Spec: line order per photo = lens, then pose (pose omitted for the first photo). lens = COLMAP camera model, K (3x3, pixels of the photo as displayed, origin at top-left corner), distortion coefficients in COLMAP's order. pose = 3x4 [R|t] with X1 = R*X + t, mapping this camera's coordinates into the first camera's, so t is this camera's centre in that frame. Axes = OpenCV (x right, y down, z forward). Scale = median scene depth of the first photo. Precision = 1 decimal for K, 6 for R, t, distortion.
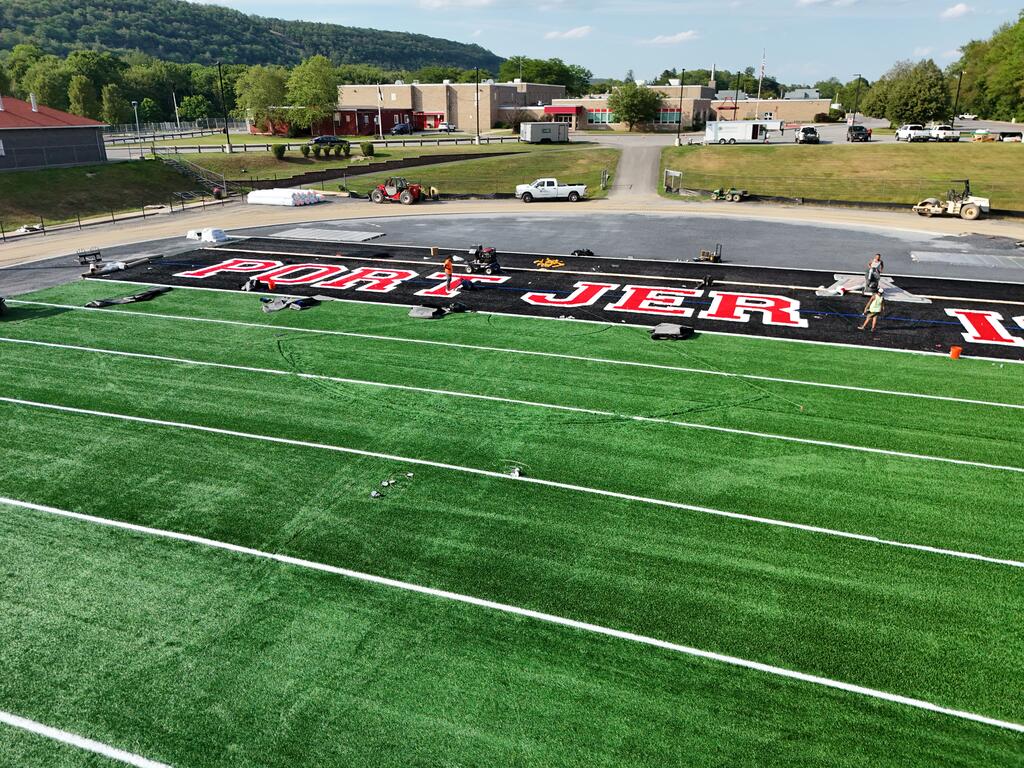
lens RADIAL K [[756.3, 0, 512.0], [0, 756.3, 384.0], [0, 0, 1]] dist [0.057760, -0.048313]
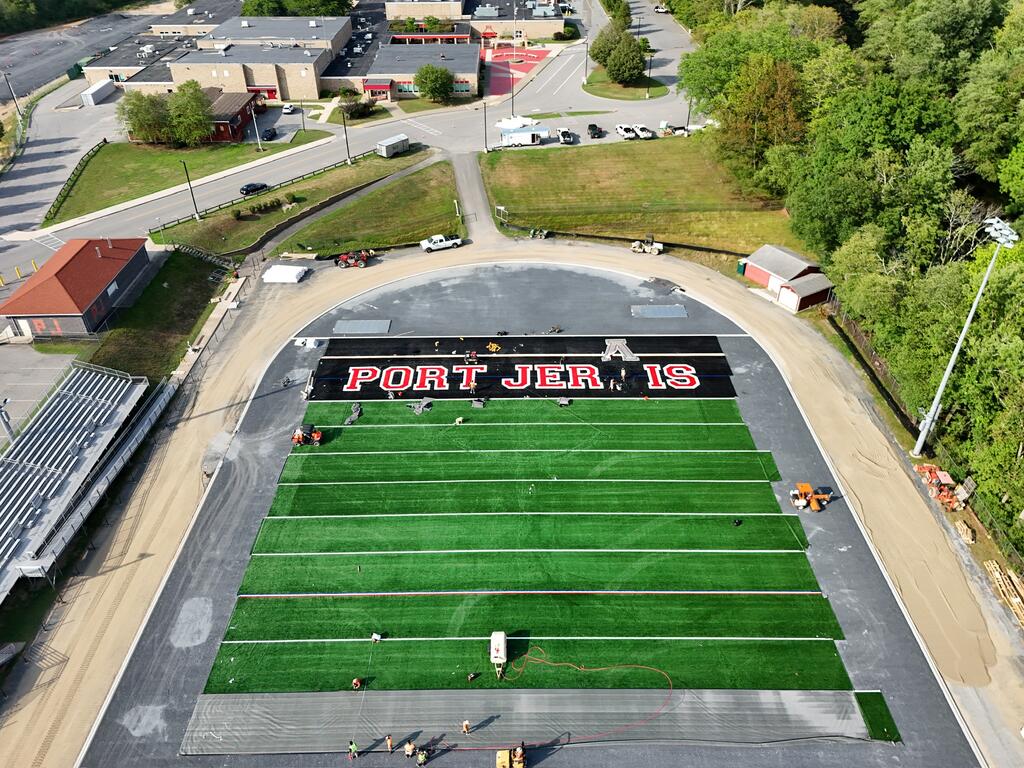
lens RADIAL K [[756.3, 0, 512.0], [0, 756.3, 384.0], [0, 0, 1]] dist [0.057760, -0.048313]
pose [[0.941436, -0.200313, 0.271244, -0.391452], [0.121343, 0.951789, 0.281734, -0.498435], [-0.314602, -0.232321, 0.920355, -0.840837]]
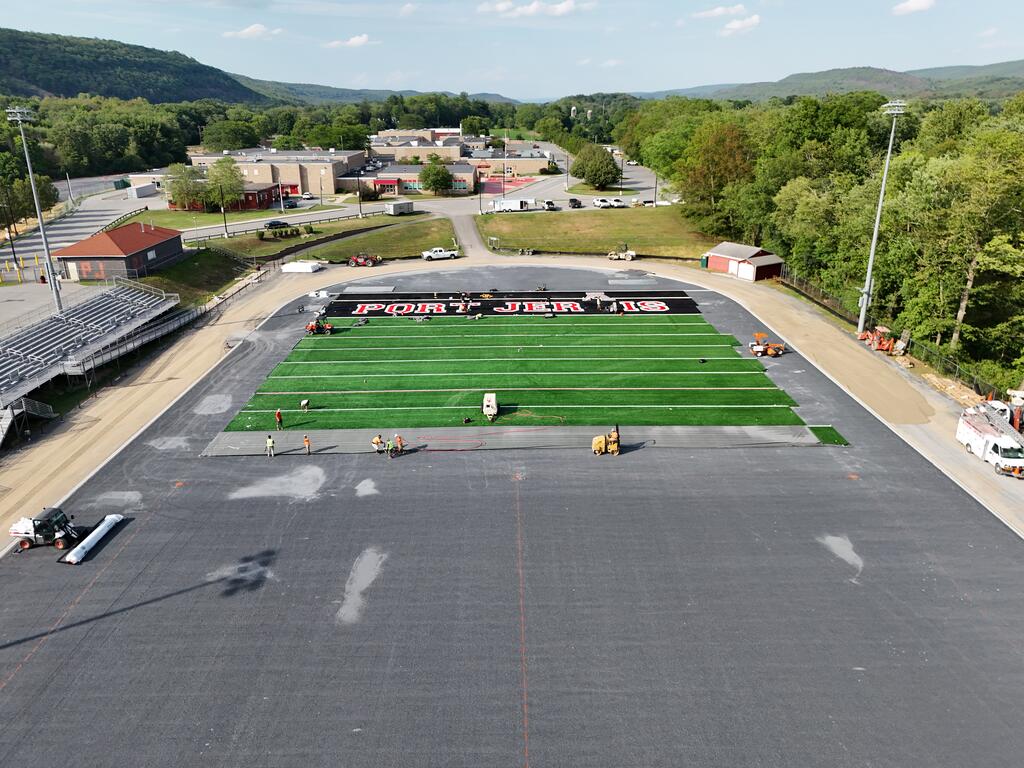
lens RADIAL K [[756.3, 0, 512.0], [0, 756.3, 384.0], [0, 0, 1]] dist [0.057760, -0.048313]
pose [[0.937919, -0.121219, 0.324984, -0.536866], [0.122376, 0.992339, 0.016959, 0.077635], [-0.324550, 0.023864, 0.945567, -1.063236]]
